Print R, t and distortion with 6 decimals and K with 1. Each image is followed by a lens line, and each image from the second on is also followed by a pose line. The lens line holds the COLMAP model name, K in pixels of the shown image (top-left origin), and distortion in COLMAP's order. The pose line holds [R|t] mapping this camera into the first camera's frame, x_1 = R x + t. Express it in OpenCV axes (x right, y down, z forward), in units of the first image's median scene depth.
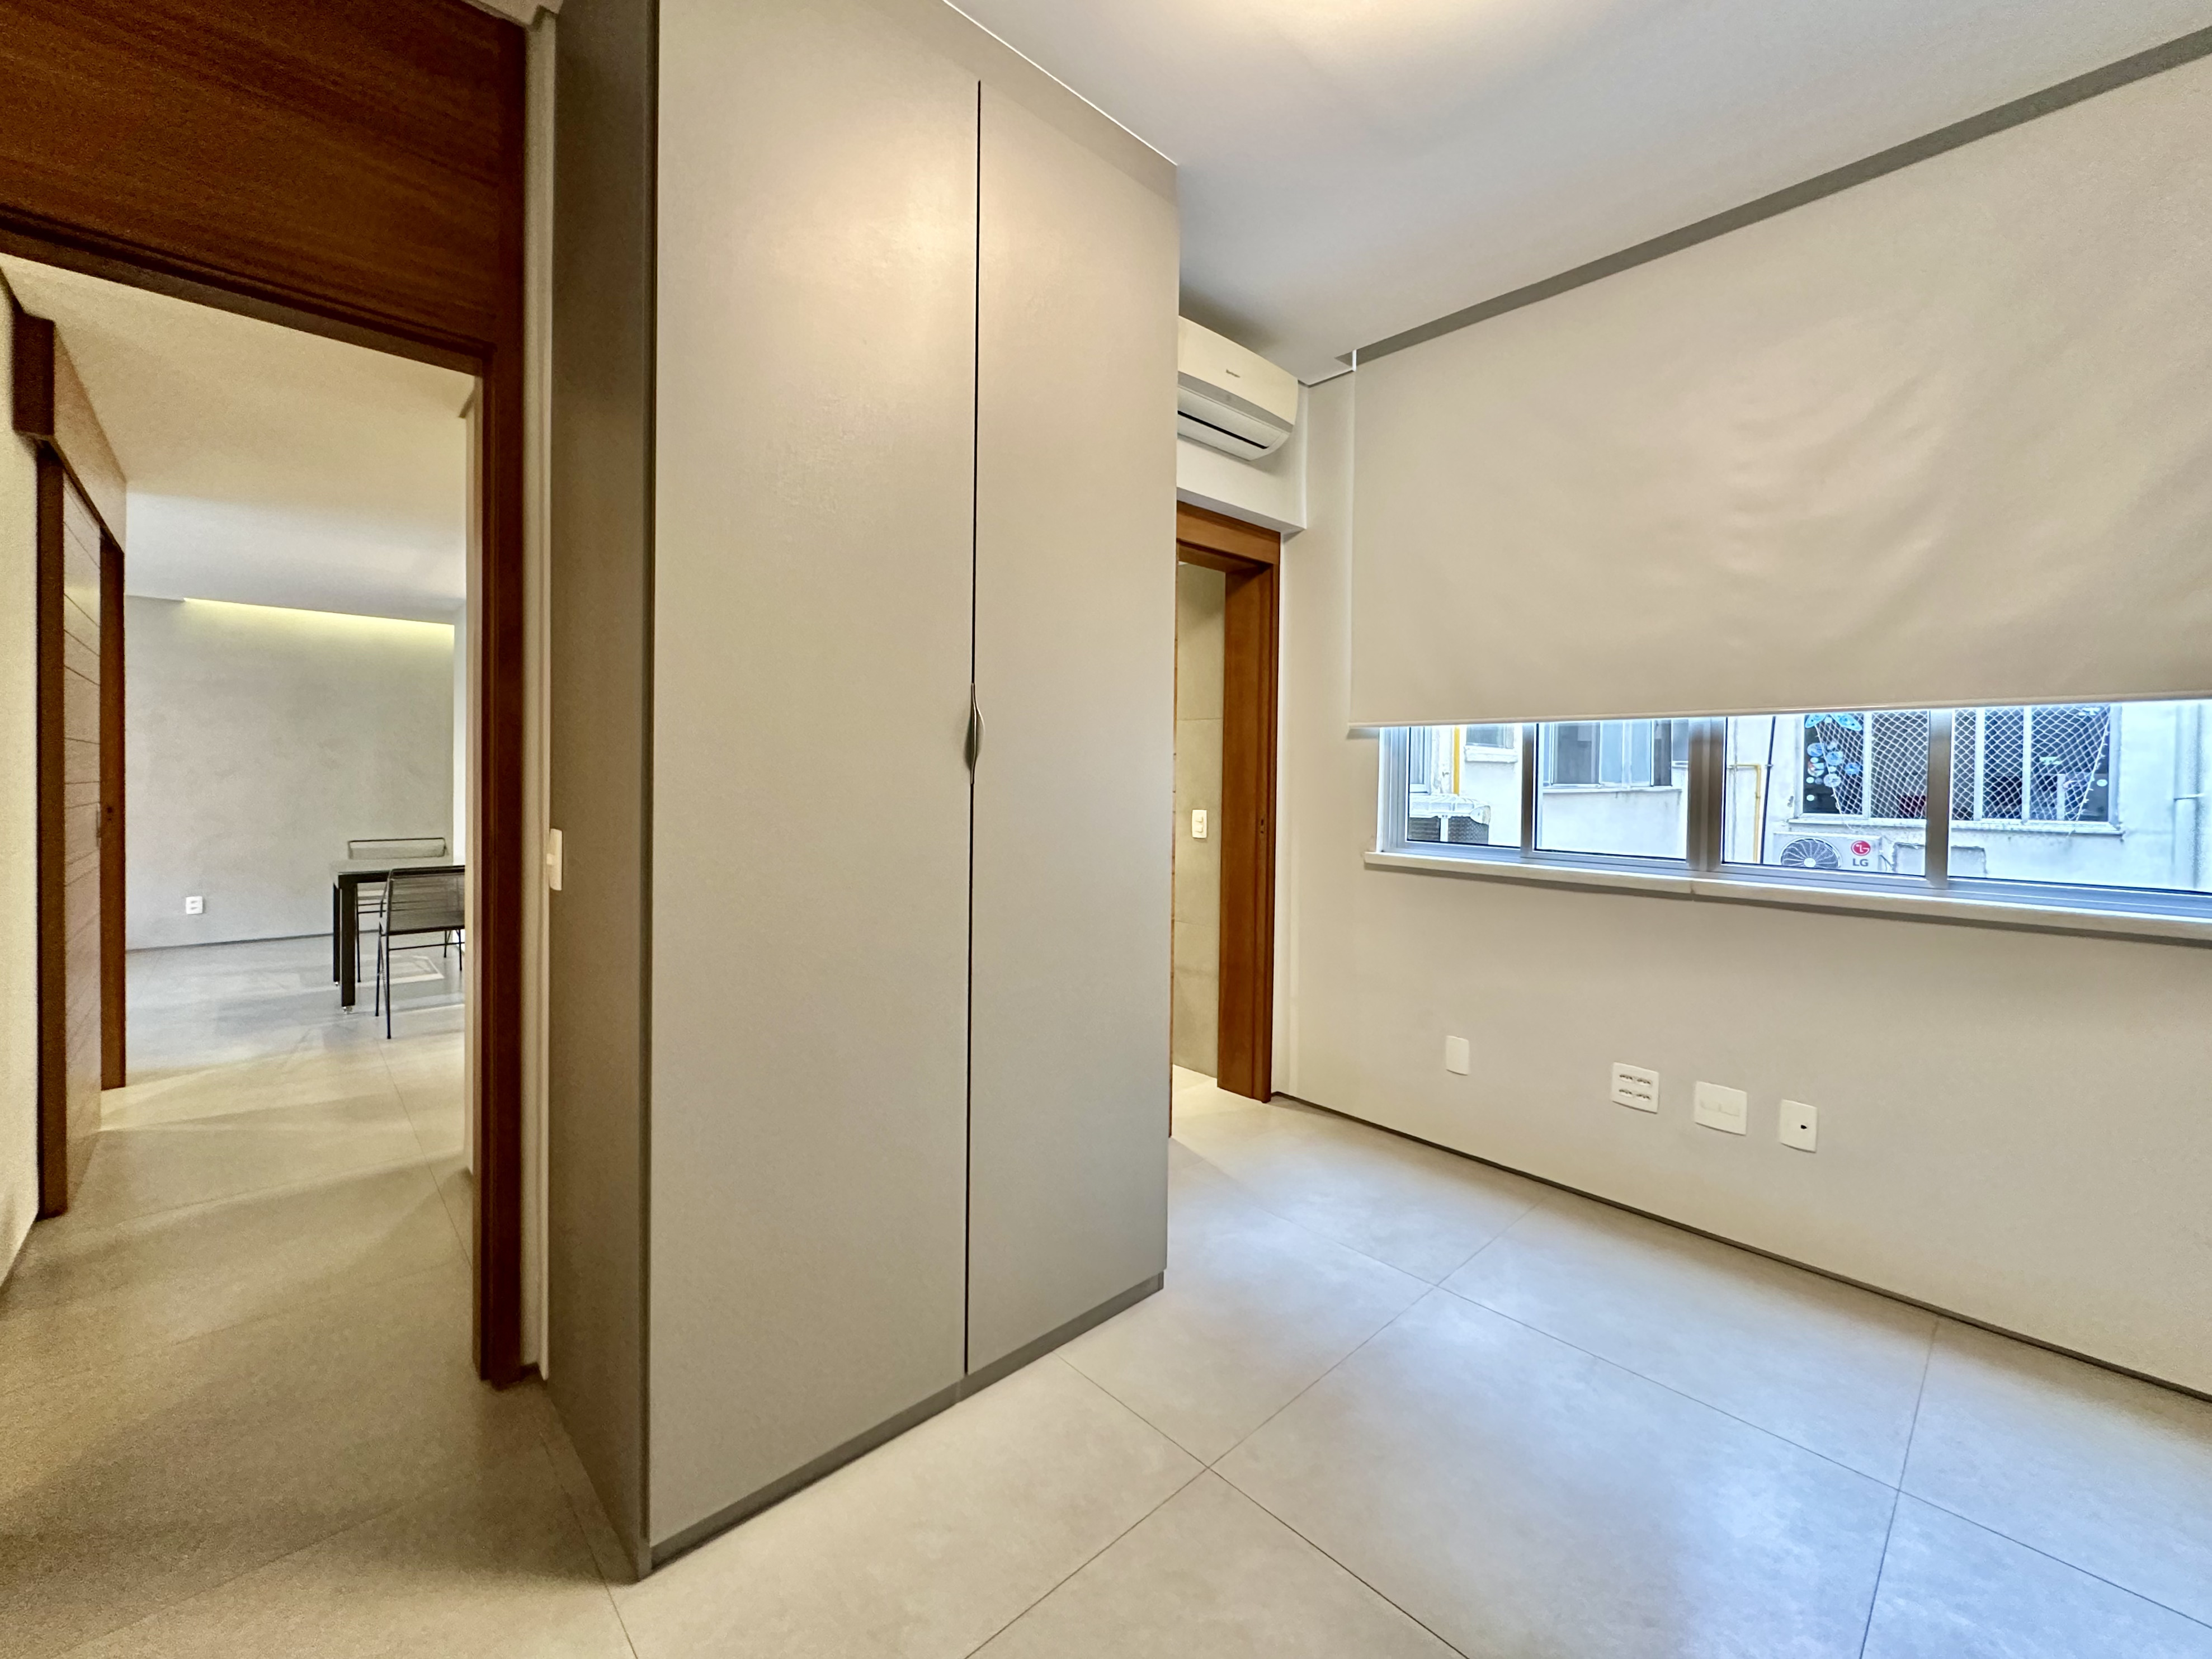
lens RADIAL K [[909.2, 0, 1108.8], [0, 909.2, 780.7], [0, 0, 1]] dist [0.000920, -0.000296]
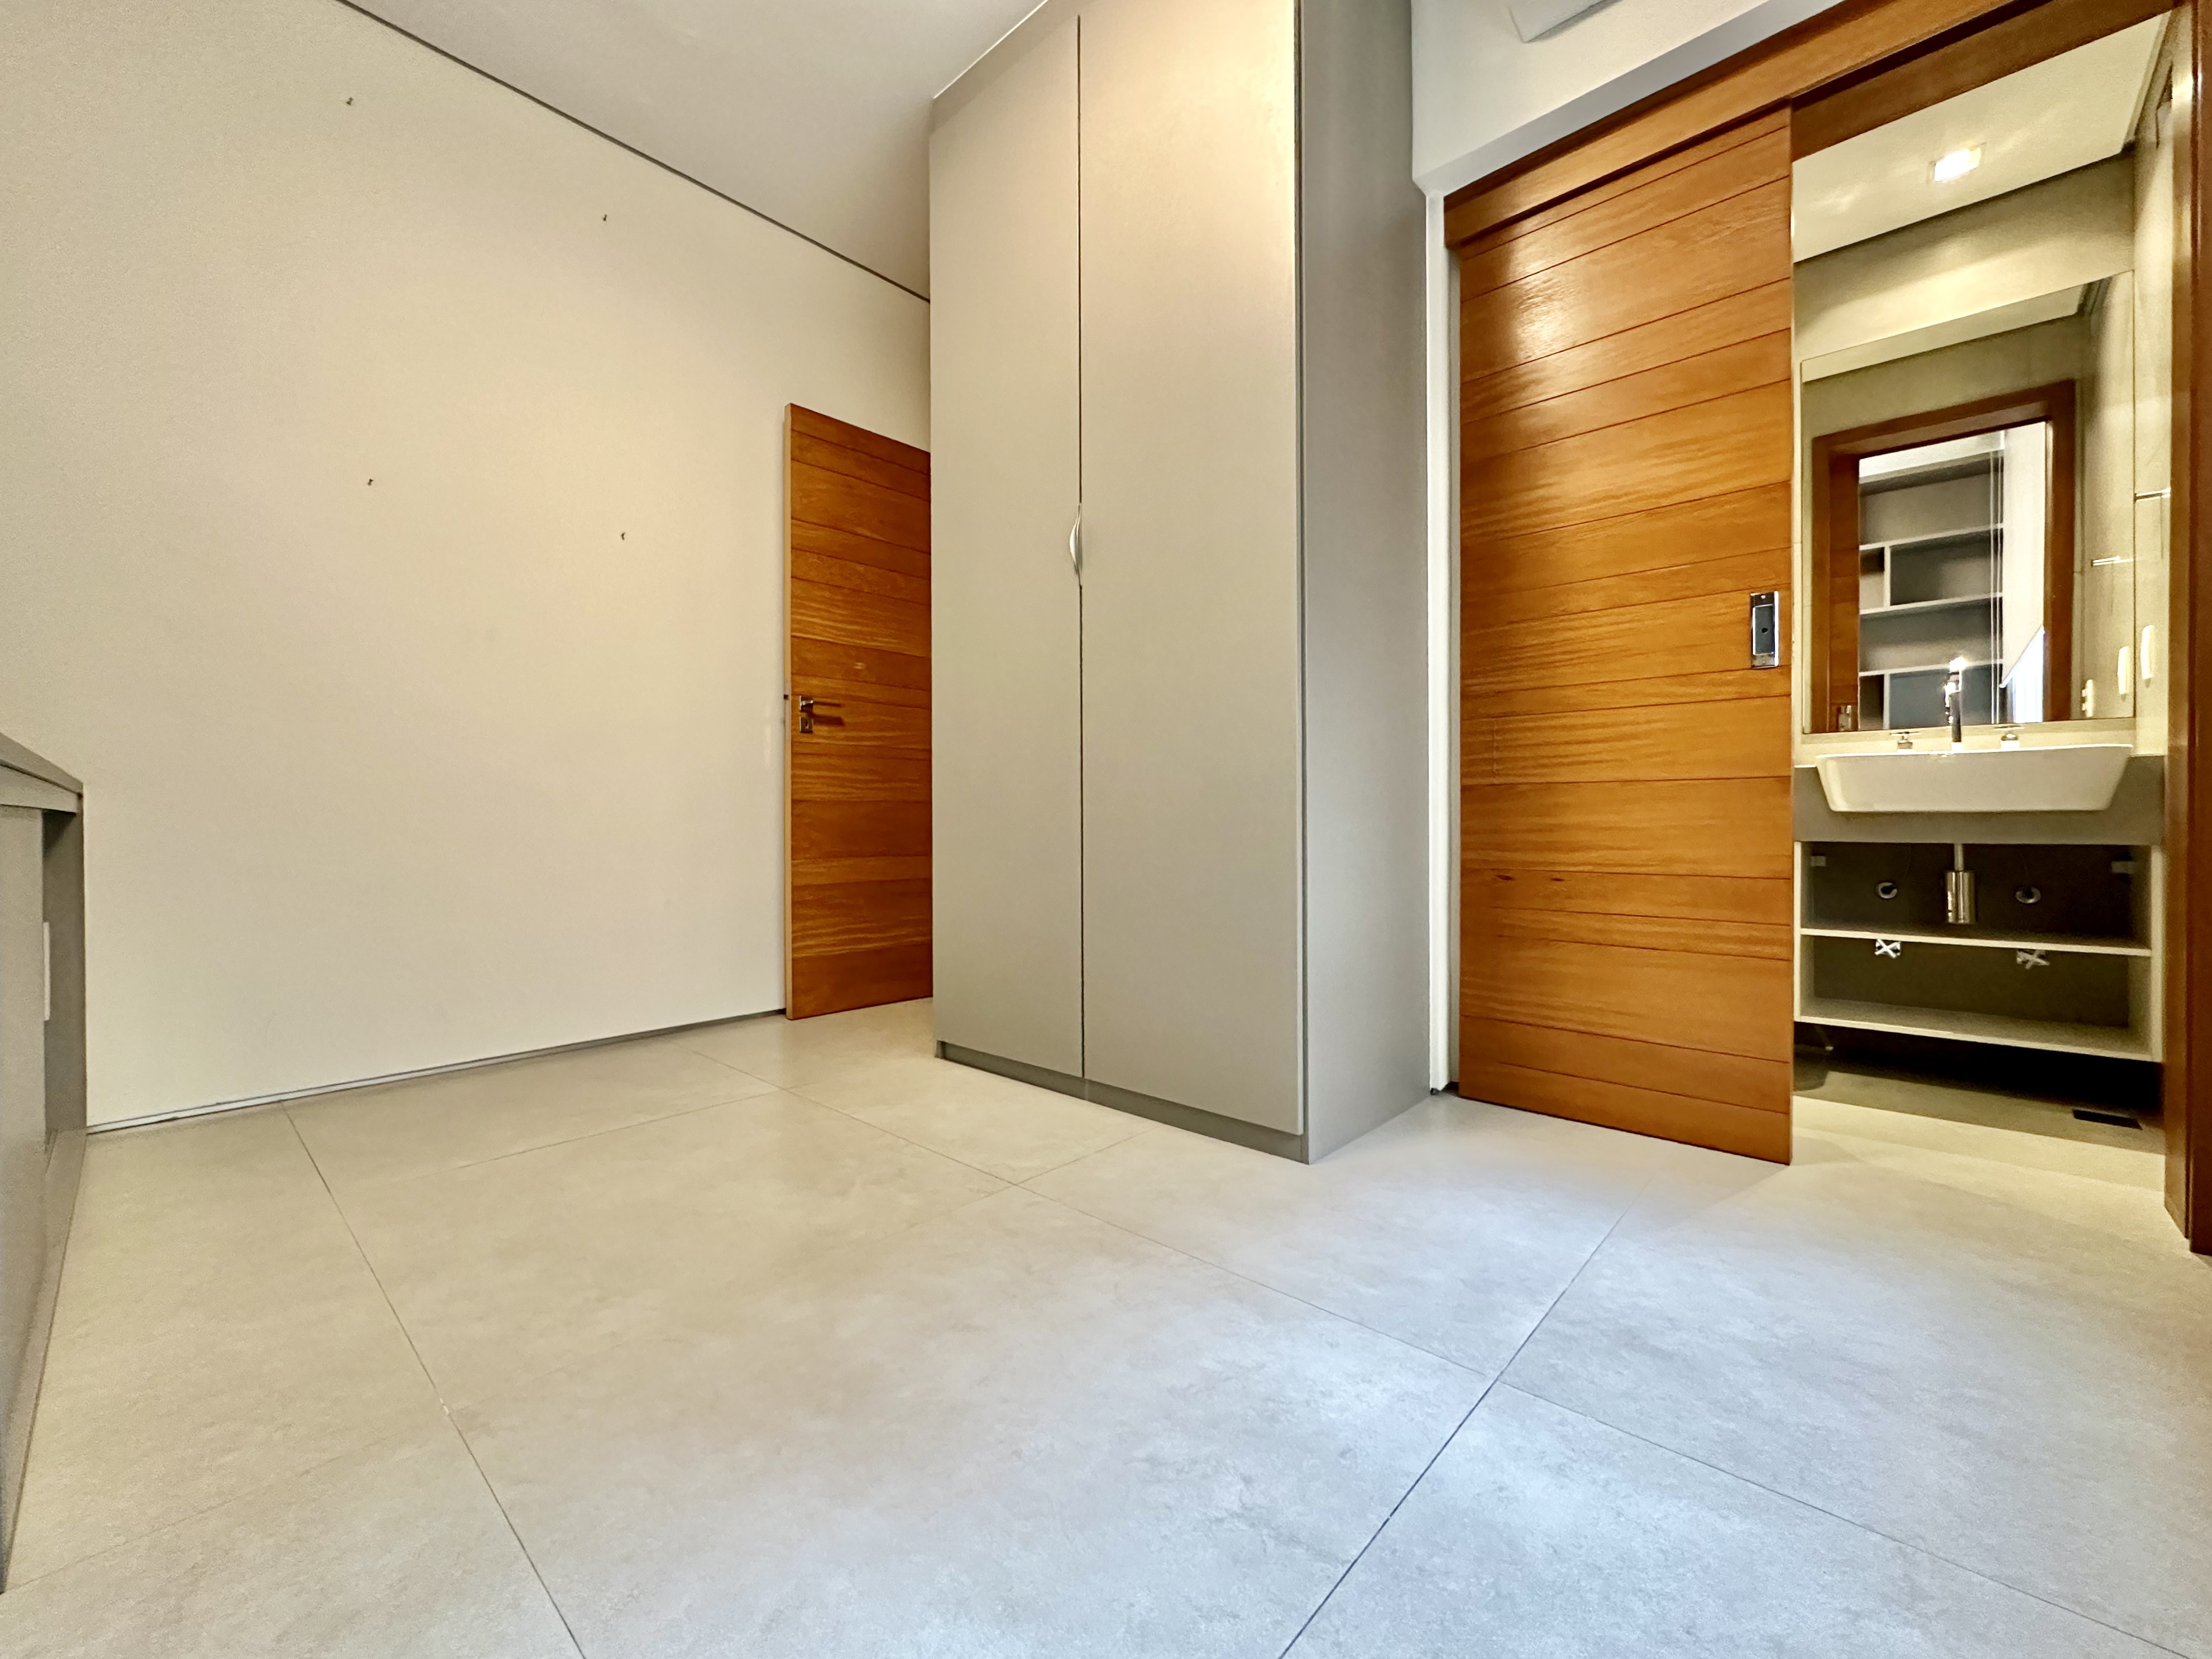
lens RADIAL K [[897.3, 0, 1141.2], [0, 897.3, 819.4], [0, 0, 1]] dist [-0.016799, -0.000001]
pose [[0.093032, -0.017723, -0.995505, 0.287416], [-0.008177, 0.999794, -0.018564, 0.091334], [0.995630, 0.009867, 0.092868, 0.263973]]
